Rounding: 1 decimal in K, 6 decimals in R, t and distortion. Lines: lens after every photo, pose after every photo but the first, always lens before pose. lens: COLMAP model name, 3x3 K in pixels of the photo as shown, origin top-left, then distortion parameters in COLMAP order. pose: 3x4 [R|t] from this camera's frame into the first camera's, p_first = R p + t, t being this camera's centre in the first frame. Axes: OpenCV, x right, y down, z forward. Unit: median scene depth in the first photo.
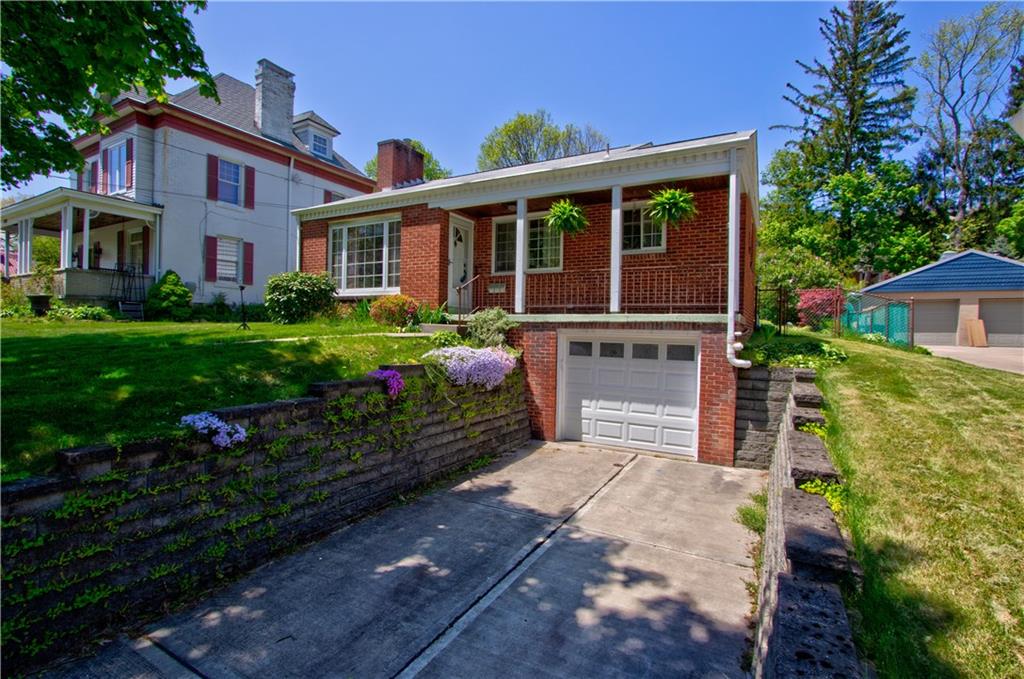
lens RADIAL K [[476.8, 0, 512.0], [0, 476.8, 339.5], [0, 0, 1]] dist [-0.011427, 0.000536]
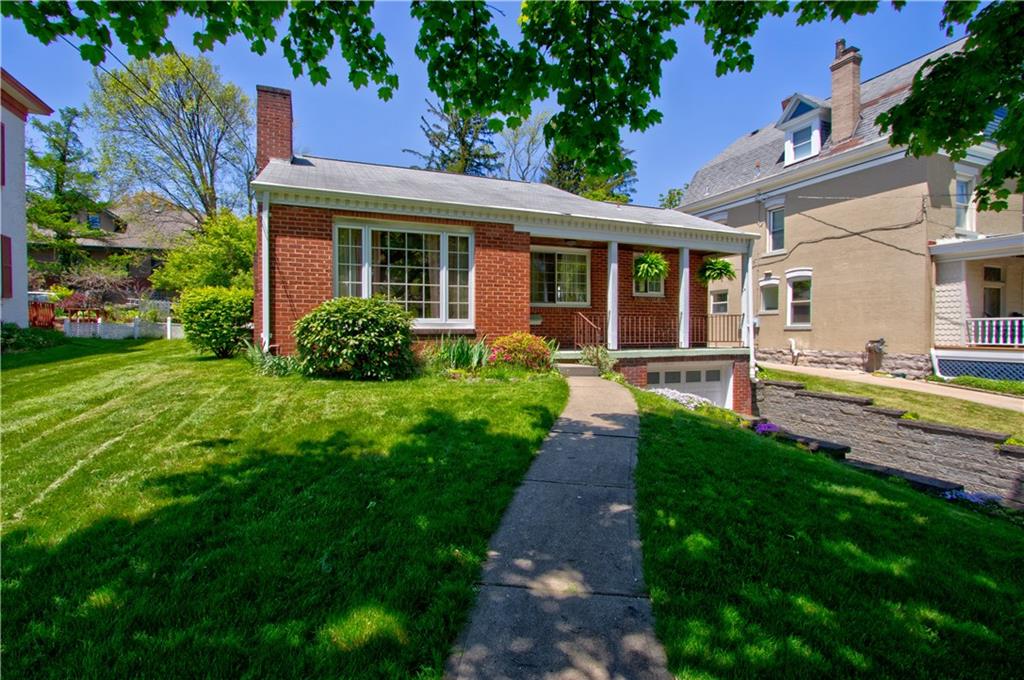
lens RADIAL K [[476.8, 0, 512.0], [0, 476.8, 340.0], [0, 0, 1]] dist [-0.011427, 0.000536]
pose [[0.630907, -0.035099, 0.775064, -0.871462], [0.023191, 0.999383, 0.026379, -0.101068], [-0.775512, 0.001332, 0.631332, 0.461804]]
